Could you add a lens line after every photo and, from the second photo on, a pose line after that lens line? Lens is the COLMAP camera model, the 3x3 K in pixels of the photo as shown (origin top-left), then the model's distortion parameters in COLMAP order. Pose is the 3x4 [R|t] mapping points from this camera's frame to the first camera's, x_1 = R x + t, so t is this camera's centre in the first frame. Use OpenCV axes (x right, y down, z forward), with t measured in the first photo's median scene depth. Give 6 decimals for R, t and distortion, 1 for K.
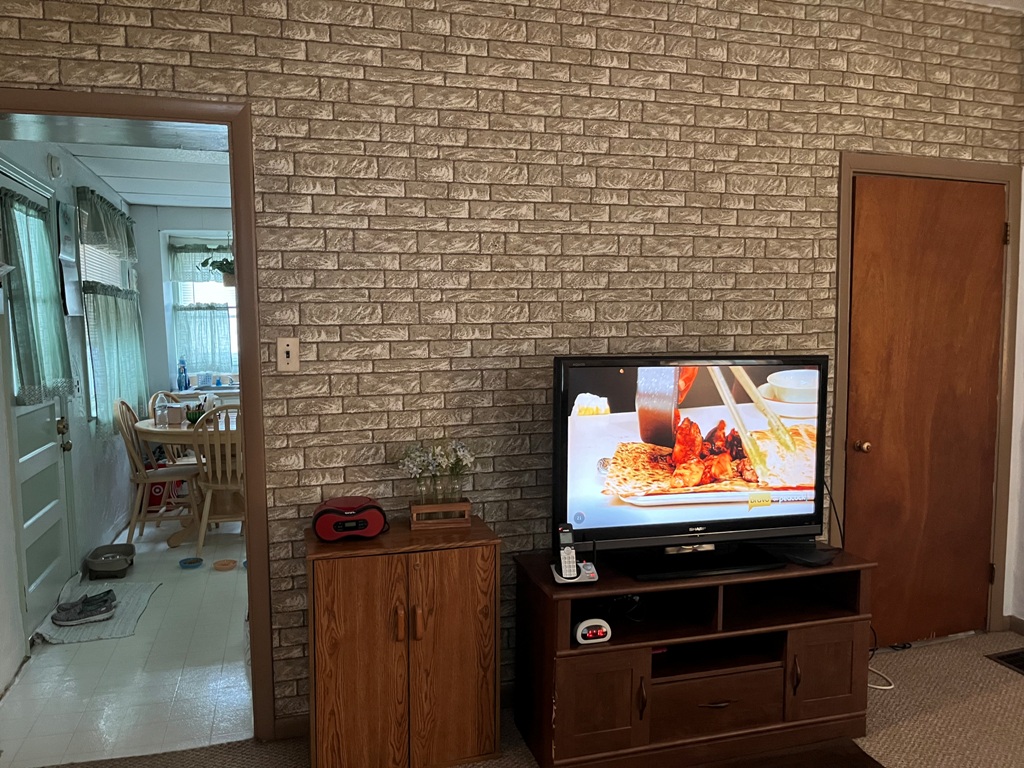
lens RADIAL K [[787.5, 0, 509.1], [0, 787.5, 381.7], [0, 0, 1]] dist [0.073467, -0.100555]
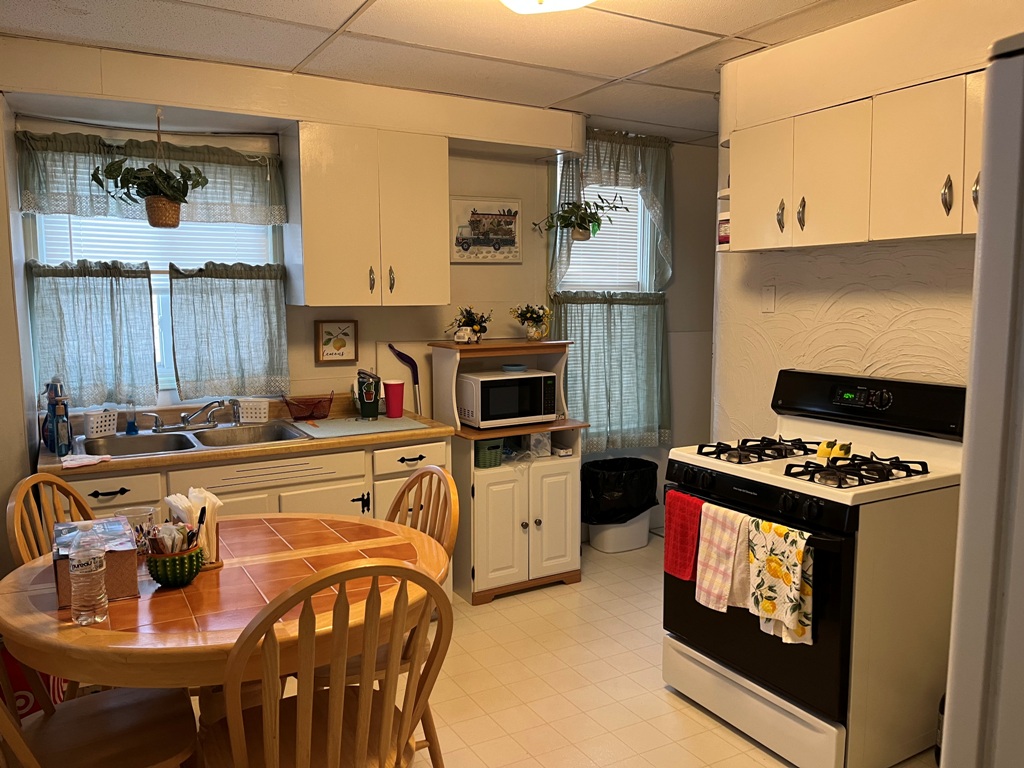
lens RADIAL K [[787.5, 0, 509.1], [0, 787.5, 381.7], [0, 0, 1]] dist [0.073467, -0.100555]
pose [[0.967782, -0.018568, 0.251106, -0.265888], [0.010942, 0.999436, 0.031733, -0.039404], [-0.251553, -0.027963, 0.967439, 0.474518]]
